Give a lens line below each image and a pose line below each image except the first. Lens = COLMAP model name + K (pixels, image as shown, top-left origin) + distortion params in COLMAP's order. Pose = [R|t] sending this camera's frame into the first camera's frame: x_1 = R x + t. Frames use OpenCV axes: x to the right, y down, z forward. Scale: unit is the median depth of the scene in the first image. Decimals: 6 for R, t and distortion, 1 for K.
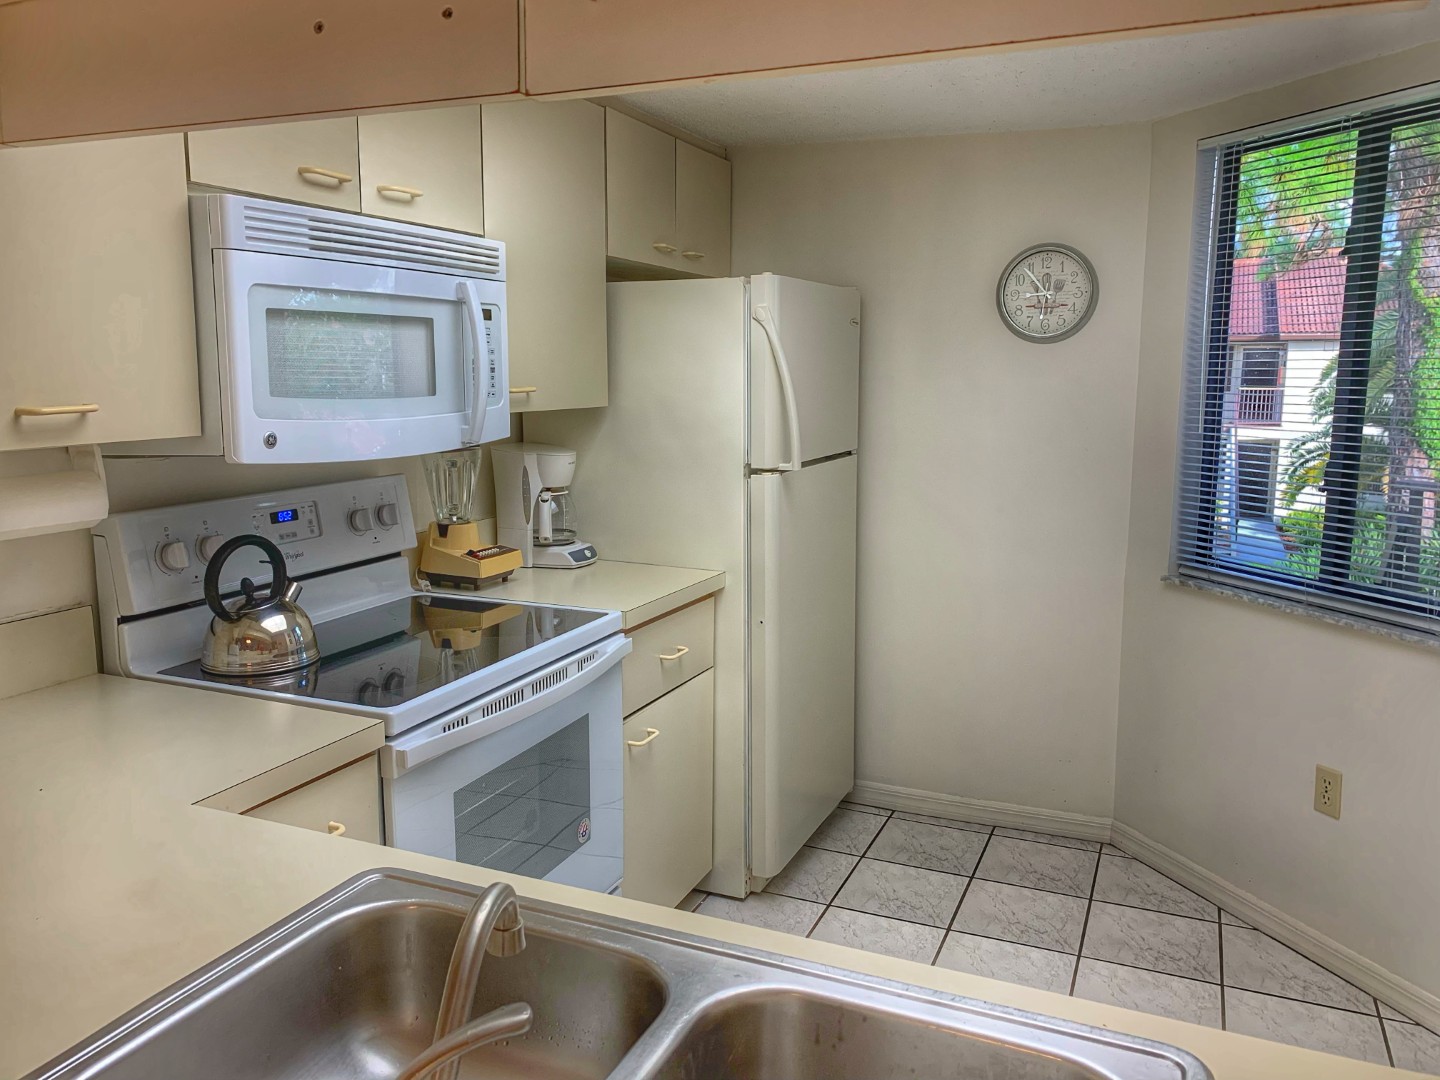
lens RADIAL K [[1099.0, 0, 721.0], [0, 1099.0, 531.0], [0, 0, 1]] dist [0.119417, -0.265815]
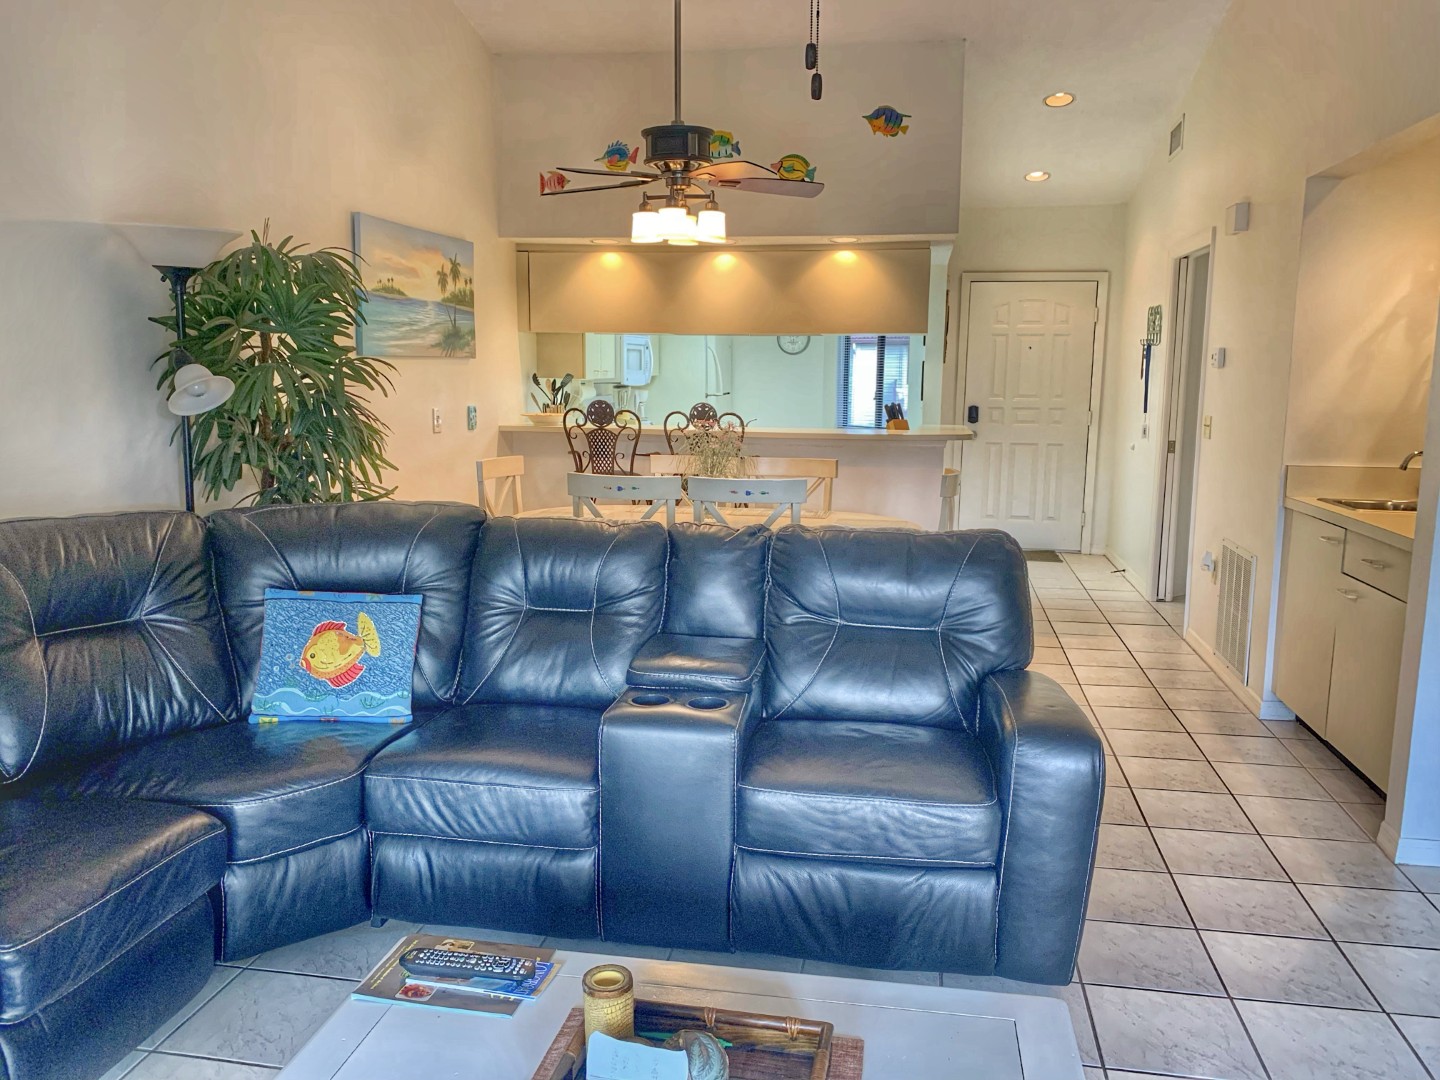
lens RADIAL K [[1099.0, 0, 721.0], [0, 1099.0, 531.0], [0, 0, 1]] dist [0.119417, -0.265815]
pose [[0.973240, -0.032250, 0.227518, -0.771267], [0.031518, 0.999480, 0.006851, 0.364907], [-0.227621, 0.000503, 0.973750, -2.417939]]
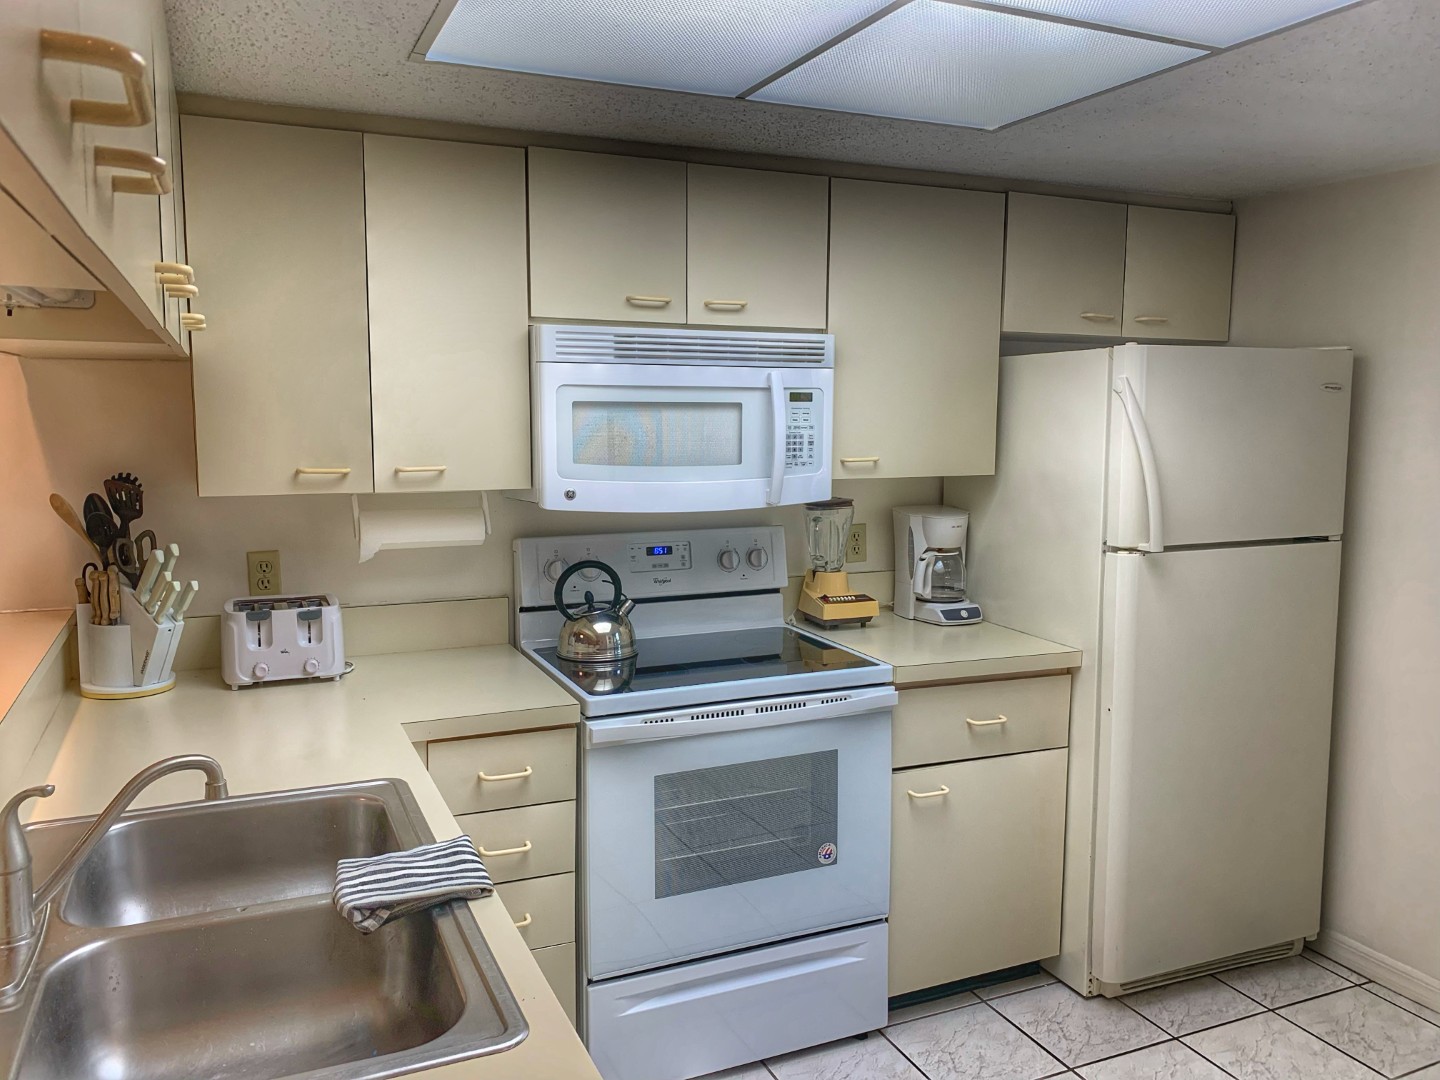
lens RADIAL K [[1080.9, 0, 720.0], [0, 1080.9, 540.0], [0, 0, 1]] dist [0.122308, -0.152086]
pose [[0.737675, 0.080729, -0.670312, 0.504387], [-0.103948, 0.994568, 0.005387, -0.038850], [0.667106, 0.065704, 0.742060, 0.084186]]
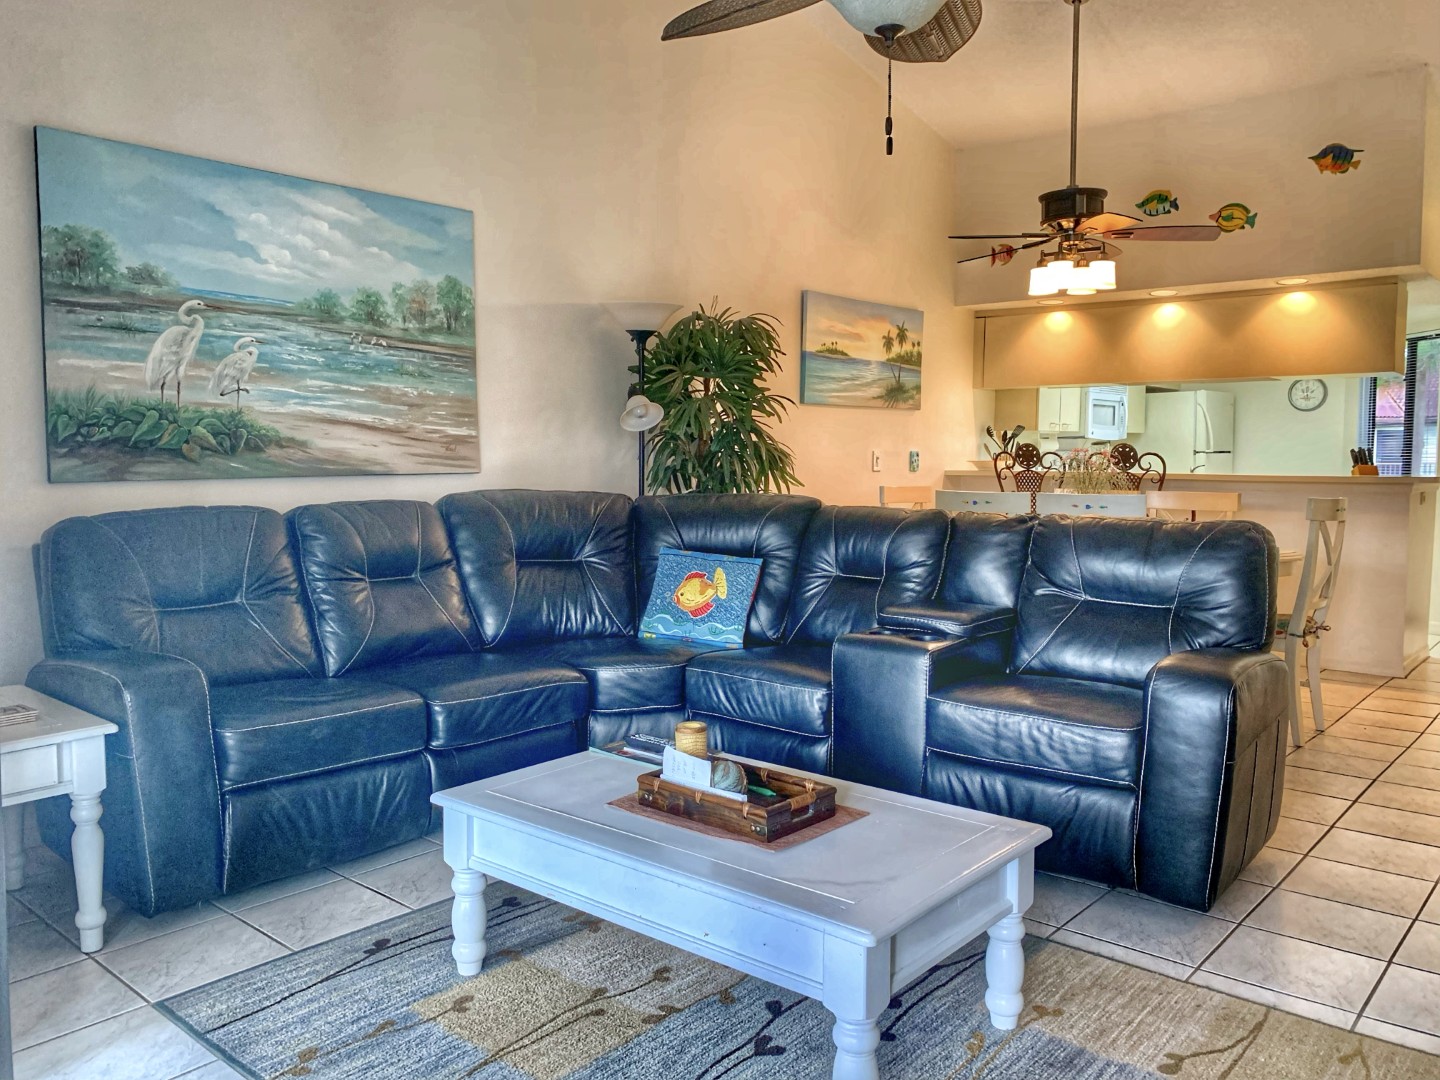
lens RADIAL K [[1099.0, 0, 721.0], [0, 1099.0, 531.0], [0, 0, 1]] dist [0.119417, -0.265815]
pose [[0.956851, 0.016033, -0.290136, -0.395484], [-0.038961, 0.996540, -0.073423, 0.518009], [0.287955, 0.081559, 0.954165, -2.724721]]
